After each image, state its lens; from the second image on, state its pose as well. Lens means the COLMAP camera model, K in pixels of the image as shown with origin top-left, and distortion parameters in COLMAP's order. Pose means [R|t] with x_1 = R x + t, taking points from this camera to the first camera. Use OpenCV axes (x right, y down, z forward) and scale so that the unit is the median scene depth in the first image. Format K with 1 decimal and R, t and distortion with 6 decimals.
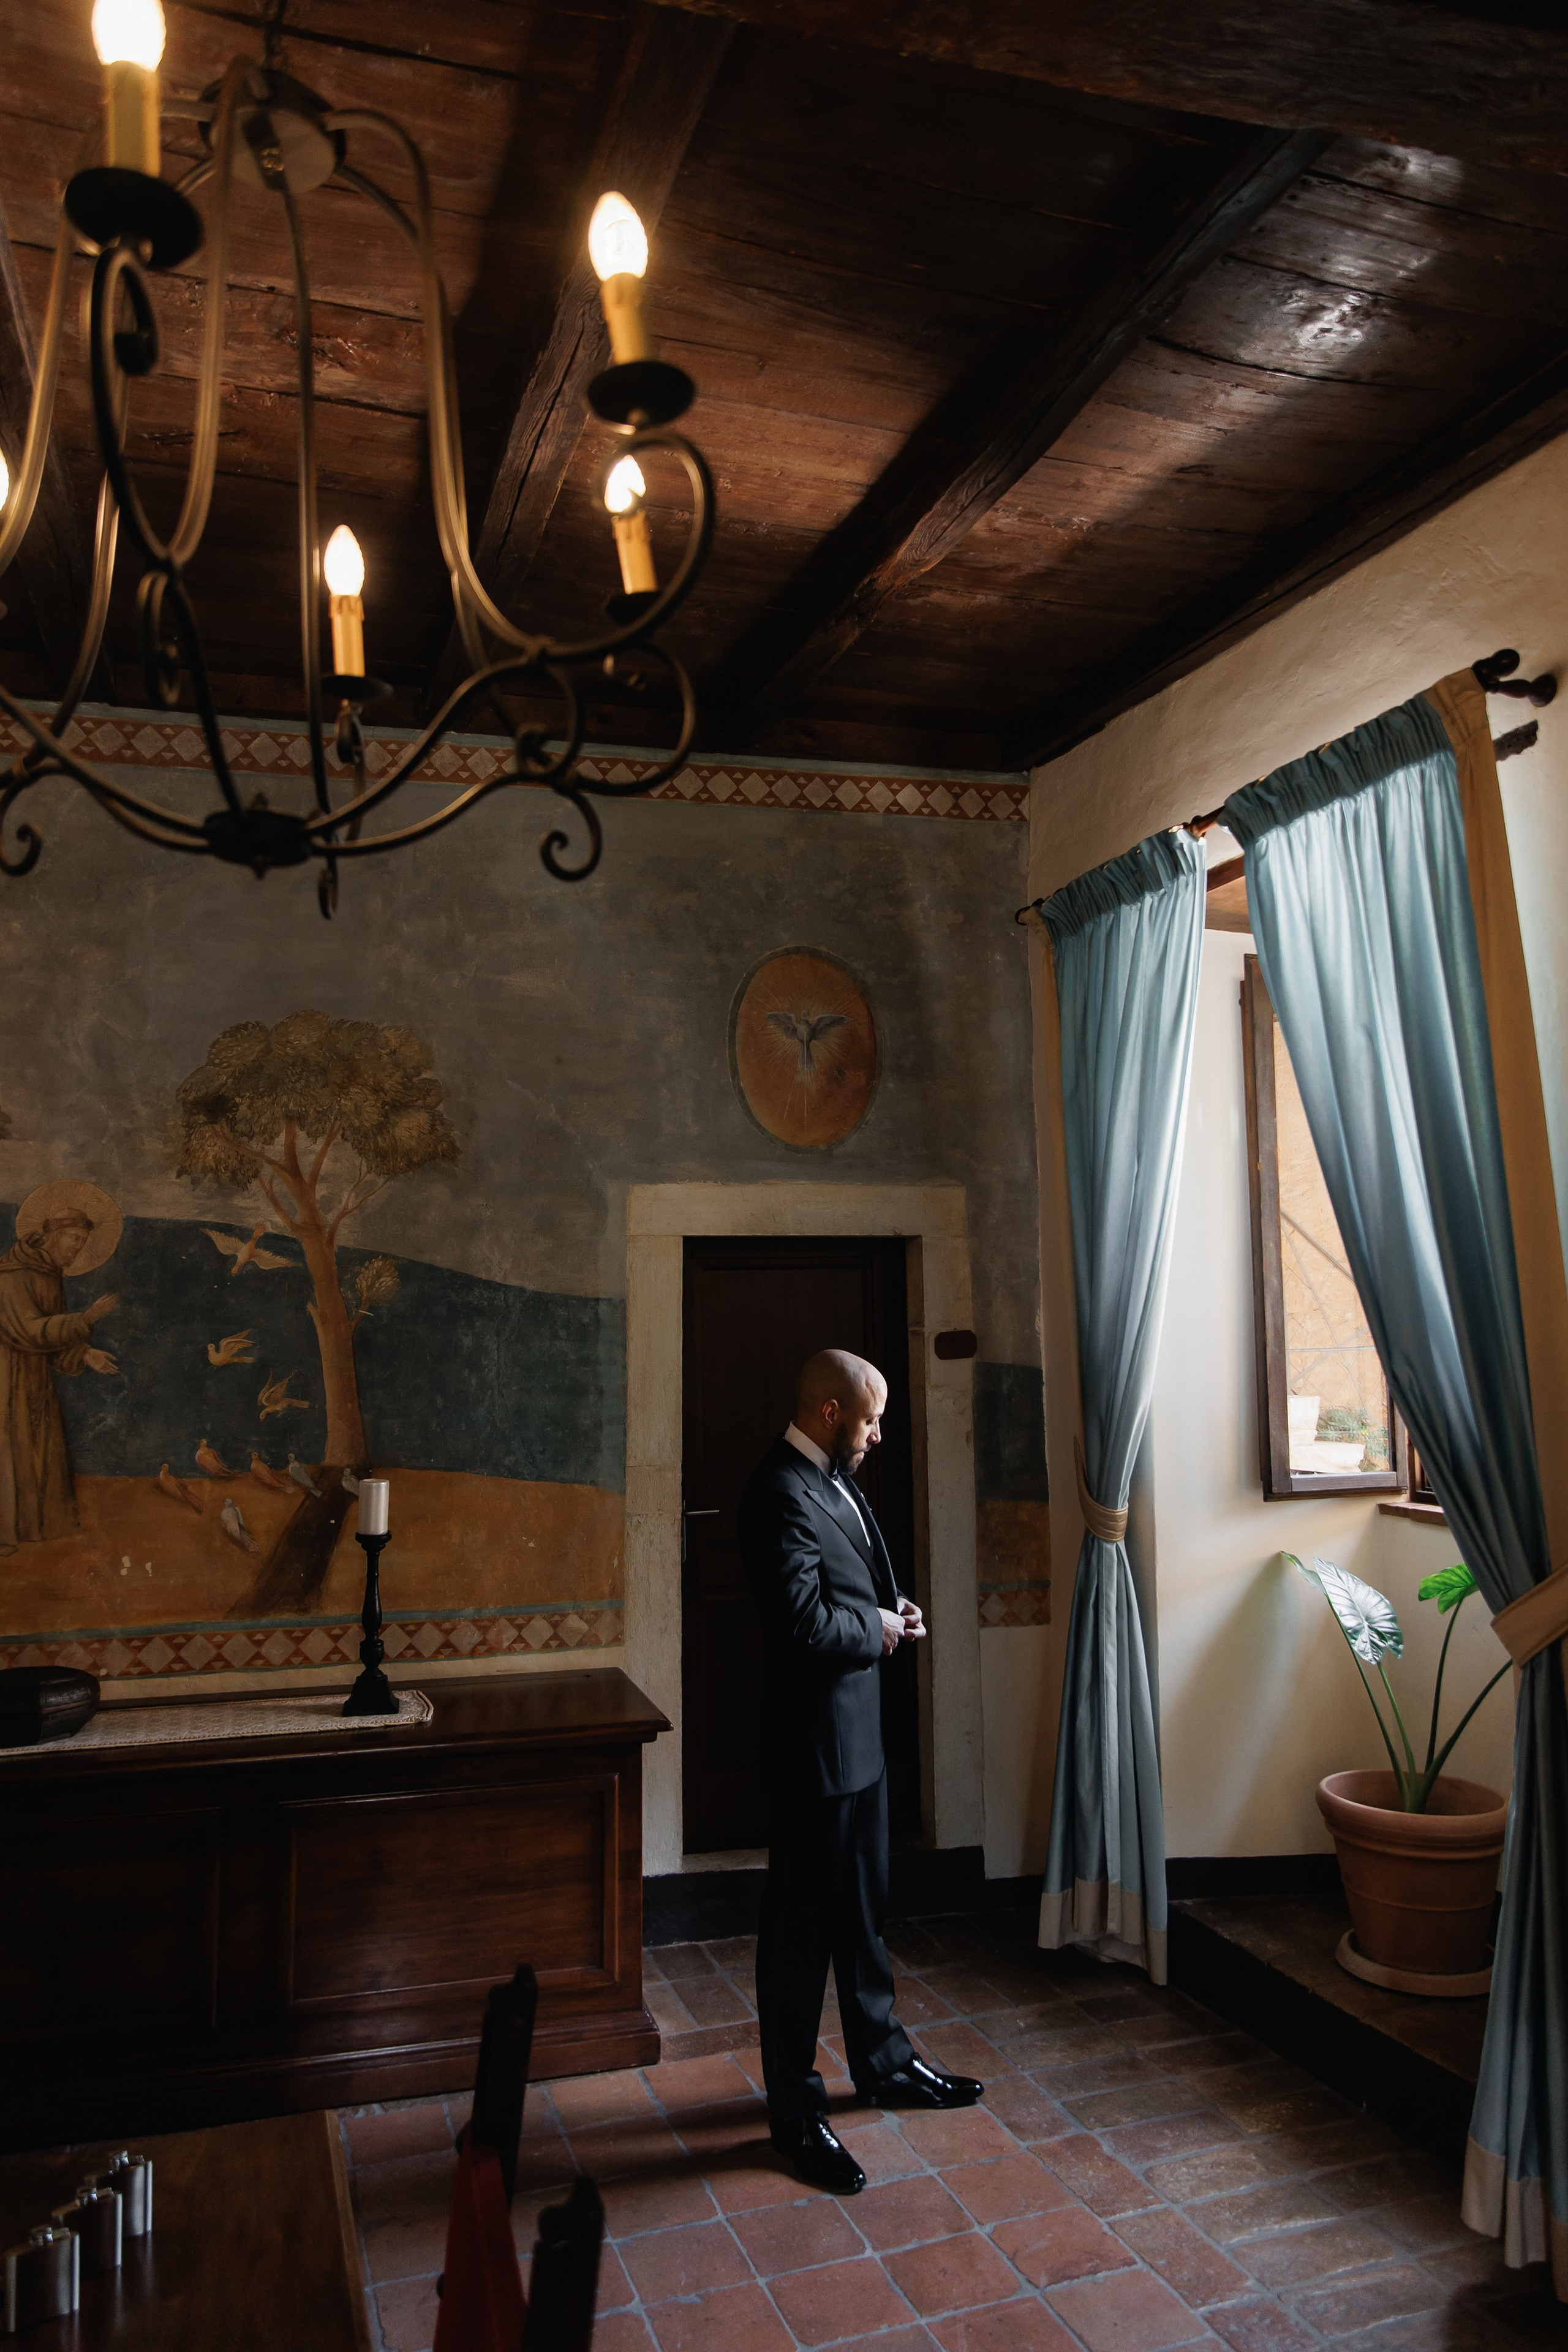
lens RADIAL K [[1603.0, 0, 778.3], [0, 1603.0, 1179.7], [0, 0, 1]] dist [-0.001096, 0.003096]
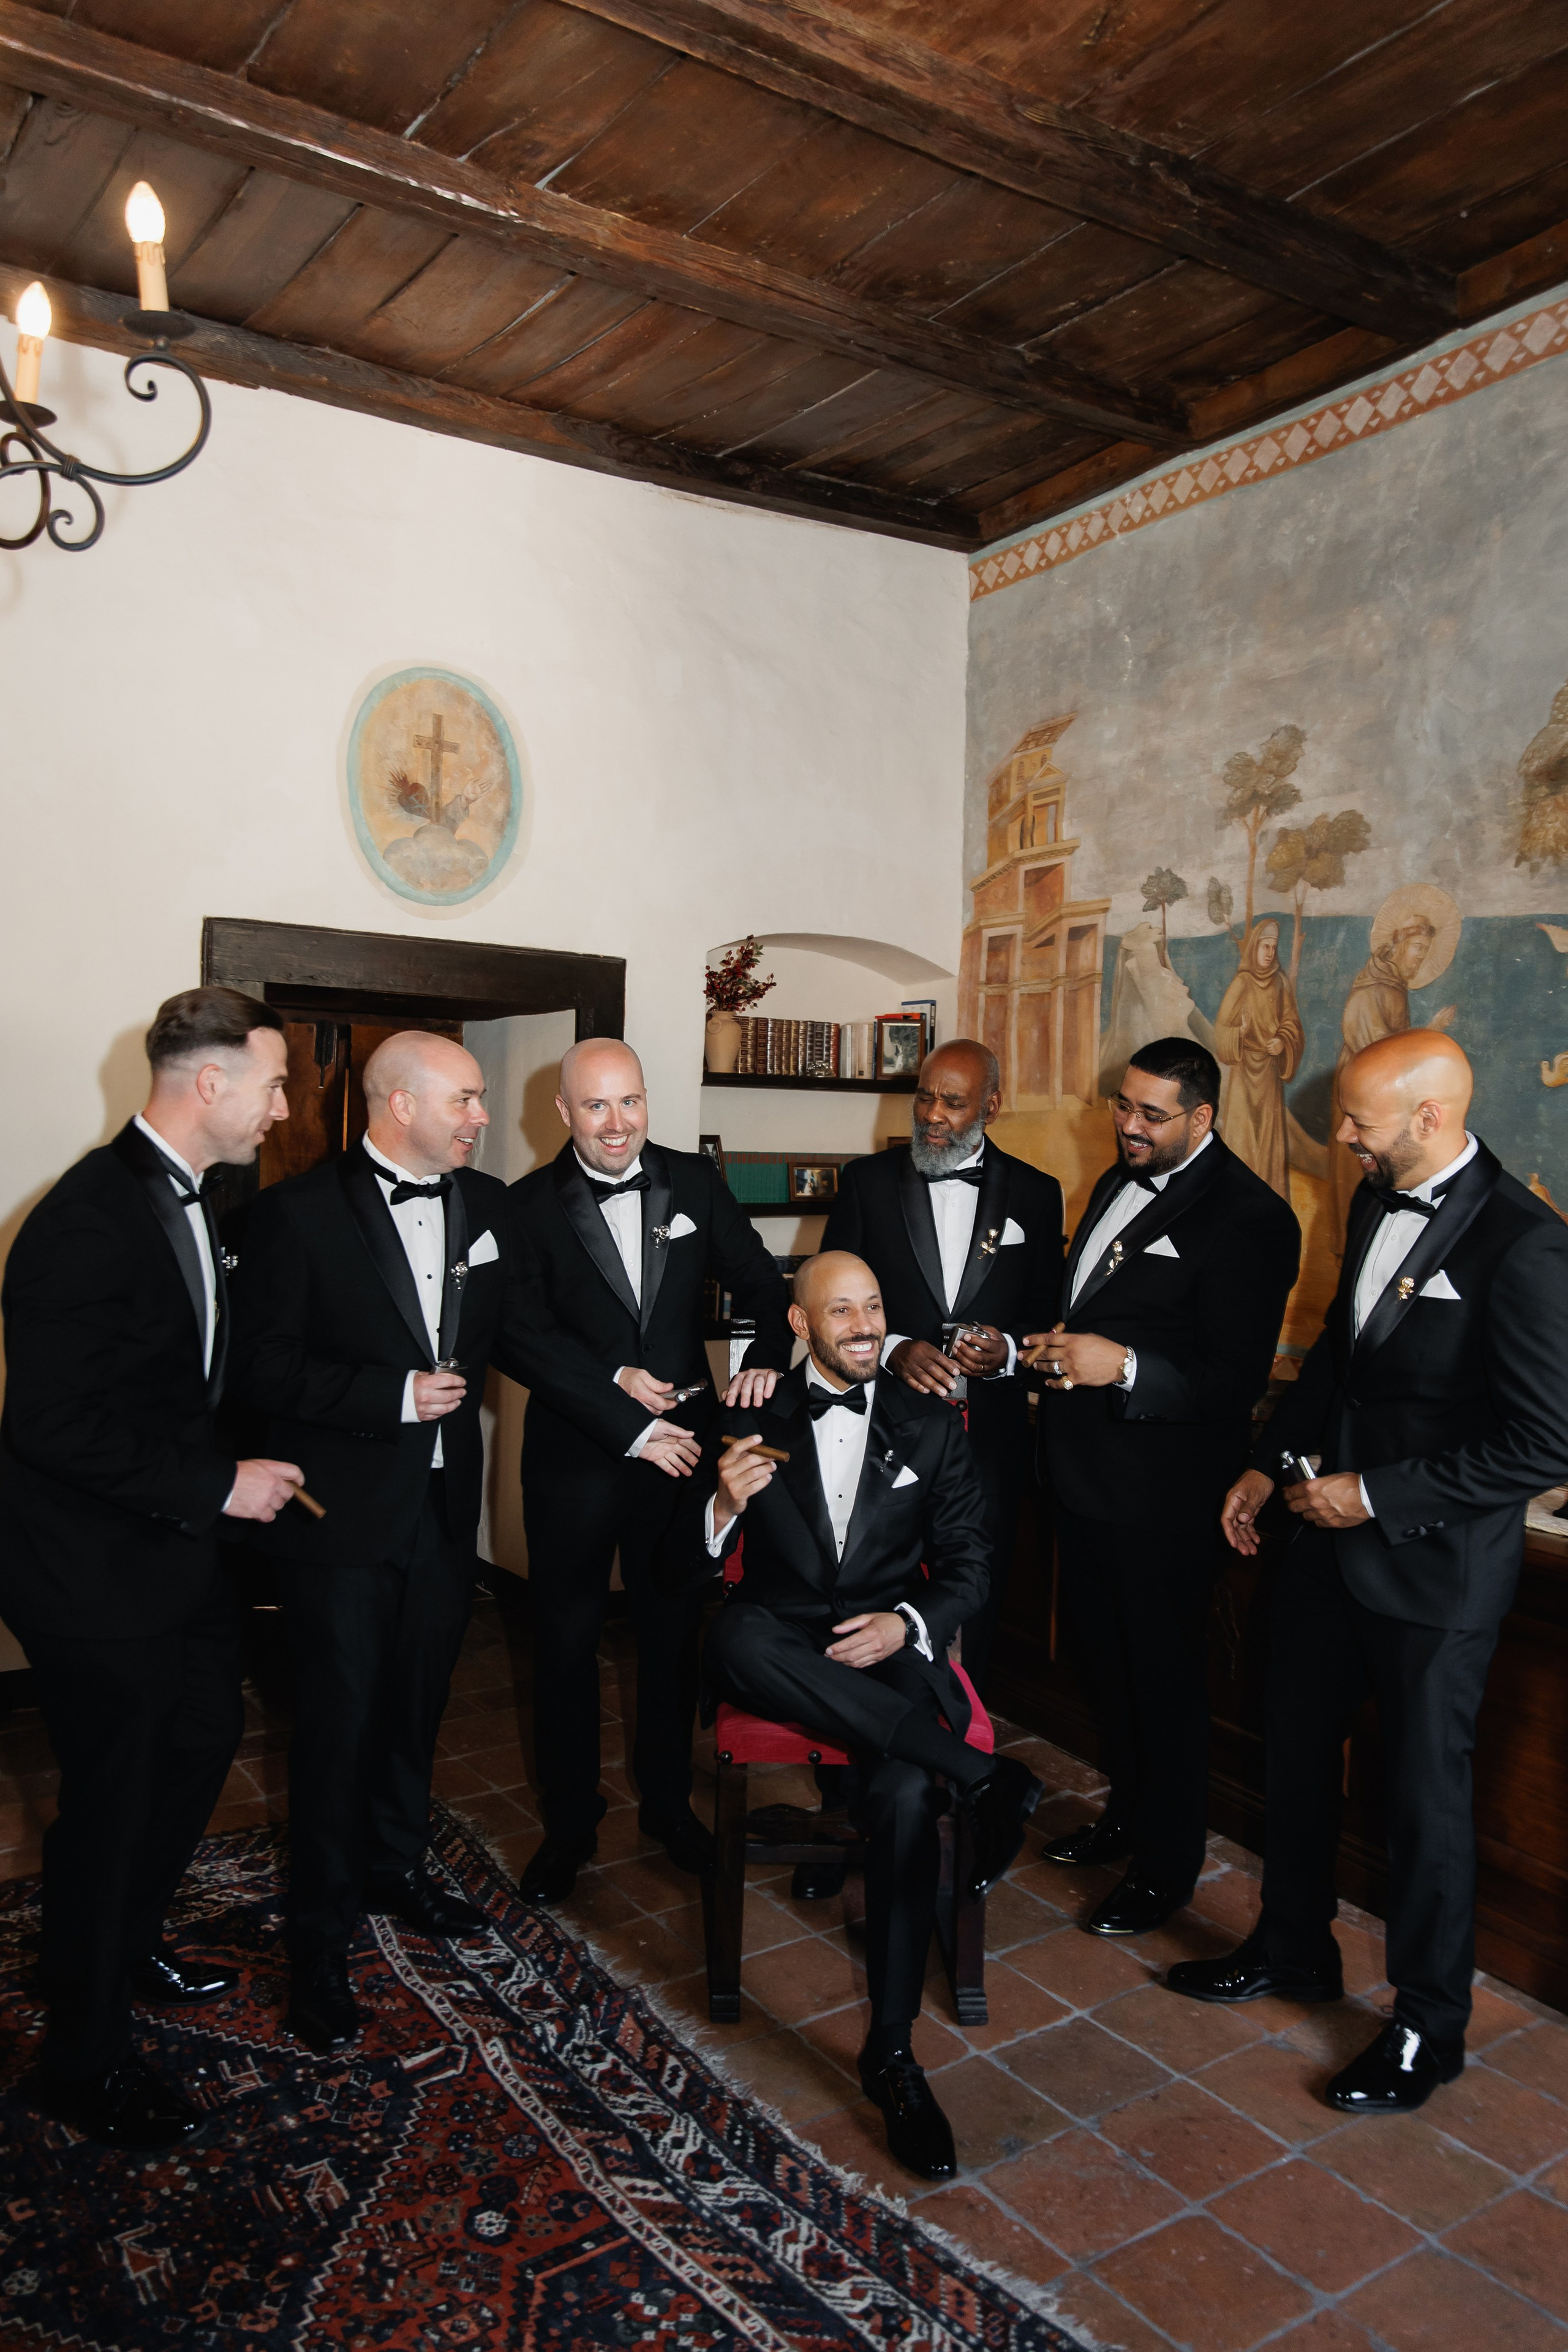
lens RADIAL K [[1603.0, 0, 800.7], [0, 1603.0, 1175.4], [0, 0, 1]] dist [-0.001096, 0.003096]
pose [[0.275155, 0.046111, -0.960294, 0.337197], [0.057953, 0.996237, 0.064443, 0.083565], [0.959652, -0.073383, 0.271447, 0.386948]]
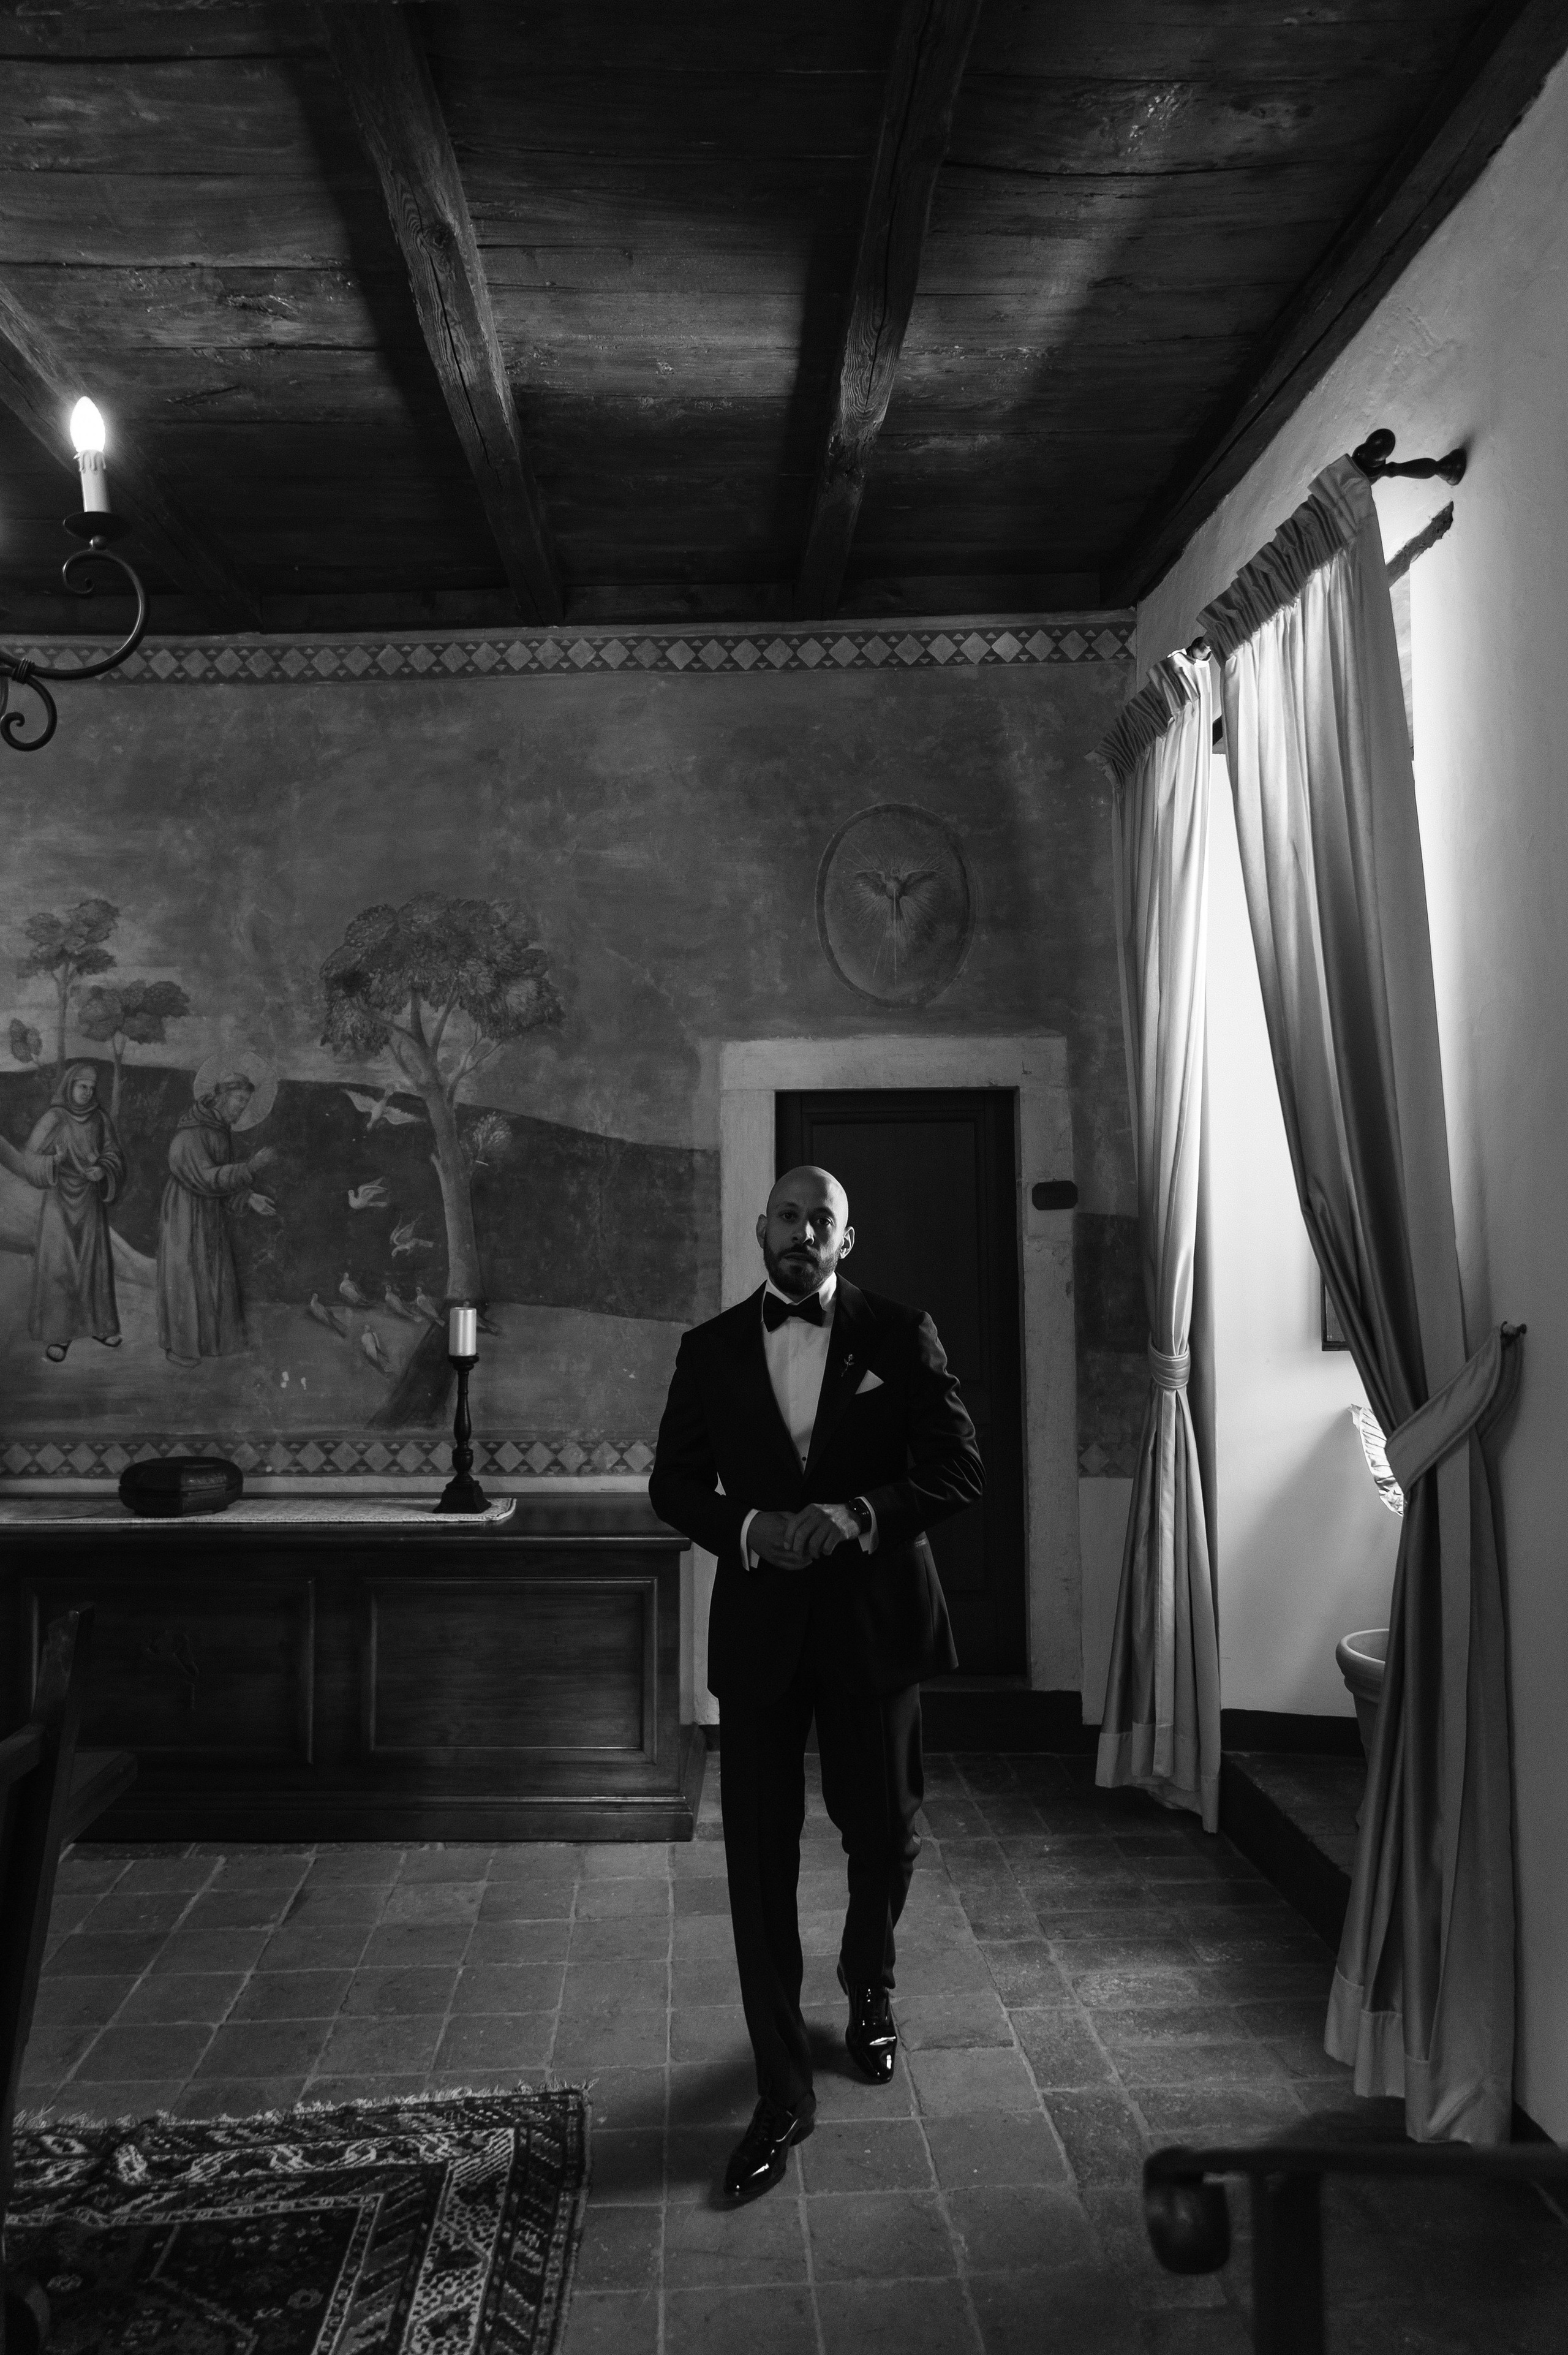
lens RADIAL K [[1604.8, 0, 740.8], [0, 1604.8, 1146.0], [0, 0, 1]] dist [-0.001096, 0.003096]
pose [[0.957810, -0.010972, -0.287193, 0.234366], [0.022723, 0.999034, 0.037614, 0.033591], [0.286503, -0.042552, 0.957134, -0.011623]]
